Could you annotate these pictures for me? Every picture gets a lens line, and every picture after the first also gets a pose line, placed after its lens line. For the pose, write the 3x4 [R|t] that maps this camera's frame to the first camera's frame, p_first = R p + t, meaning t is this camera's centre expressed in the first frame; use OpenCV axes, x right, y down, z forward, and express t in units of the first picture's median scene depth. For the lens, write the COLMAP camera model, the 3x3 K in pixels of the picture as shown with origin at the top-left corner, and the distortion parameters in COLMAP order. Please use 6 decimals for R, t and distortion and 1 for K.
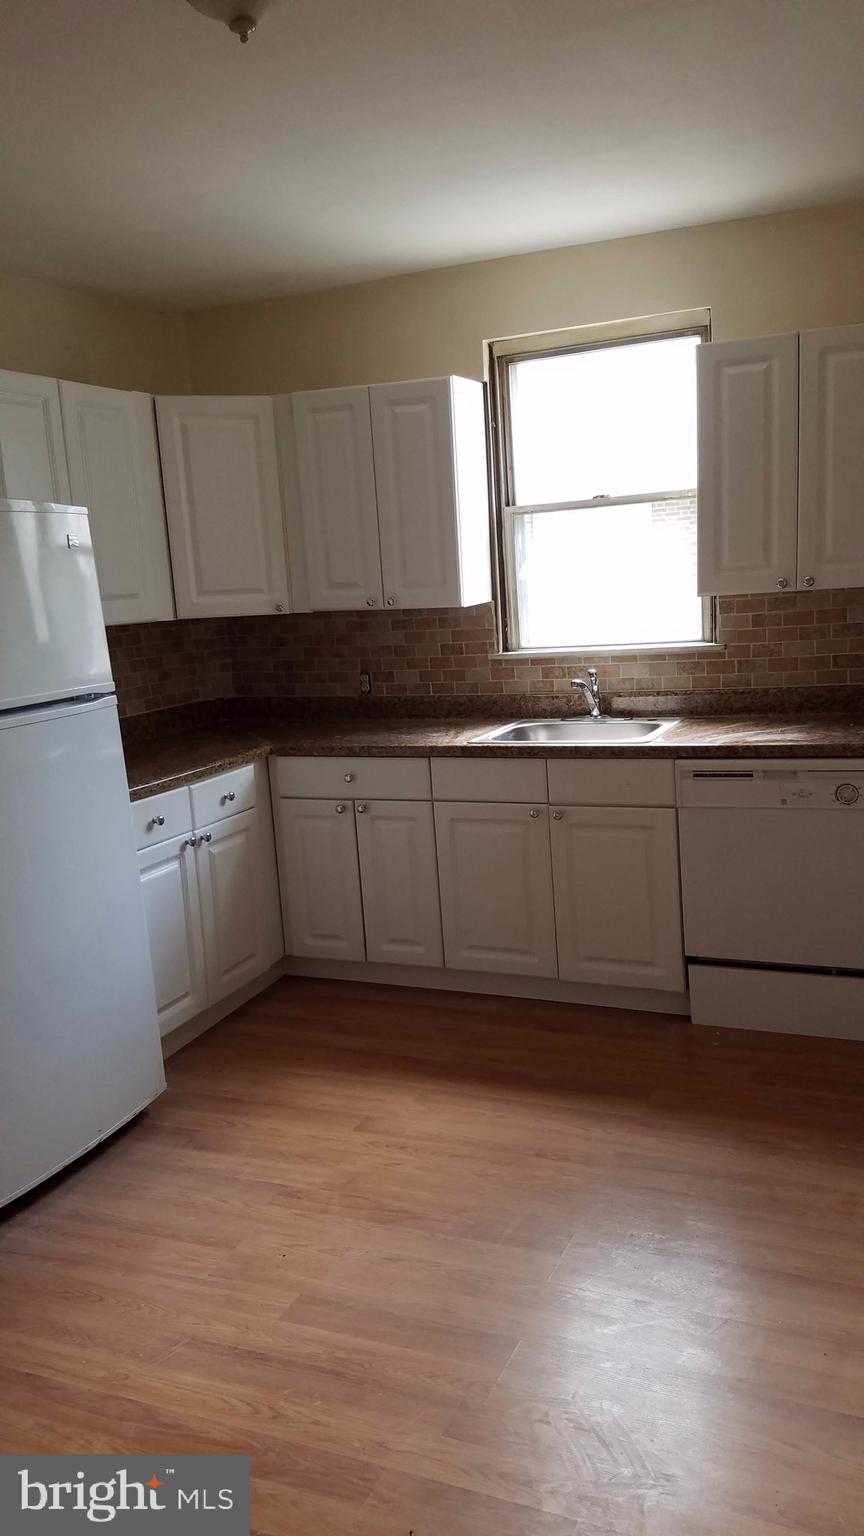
lens RADIAL K [[1173.7, 0, 417.2], [0, 1173.7, 805.3], [0, 0, 1]] dist [0.265570, -0.461850]
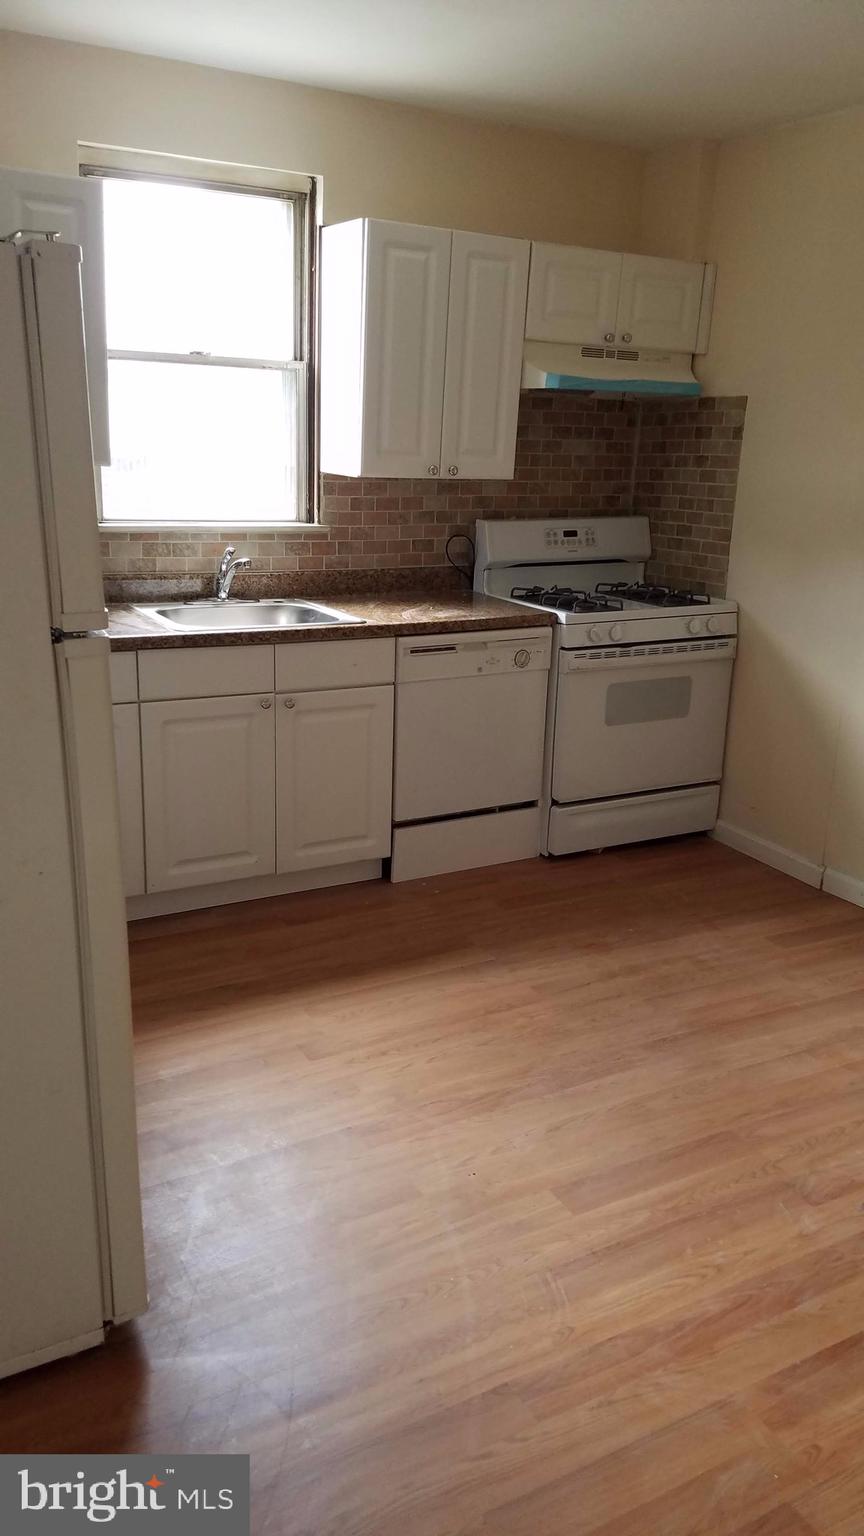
lens RADIAL K [[1173.7, 0, 417.2], [0, 1173.7, 805.3], [0, 0, 1]] dist [0.265570, -0.461850]
pose [[0.587628, -0.162903, 0.792563, -0.580099], [0.089970, 0.986604, 0.136080, -0.030275], [-0.804114, -0.008658, 0.594413, 0.335936]]
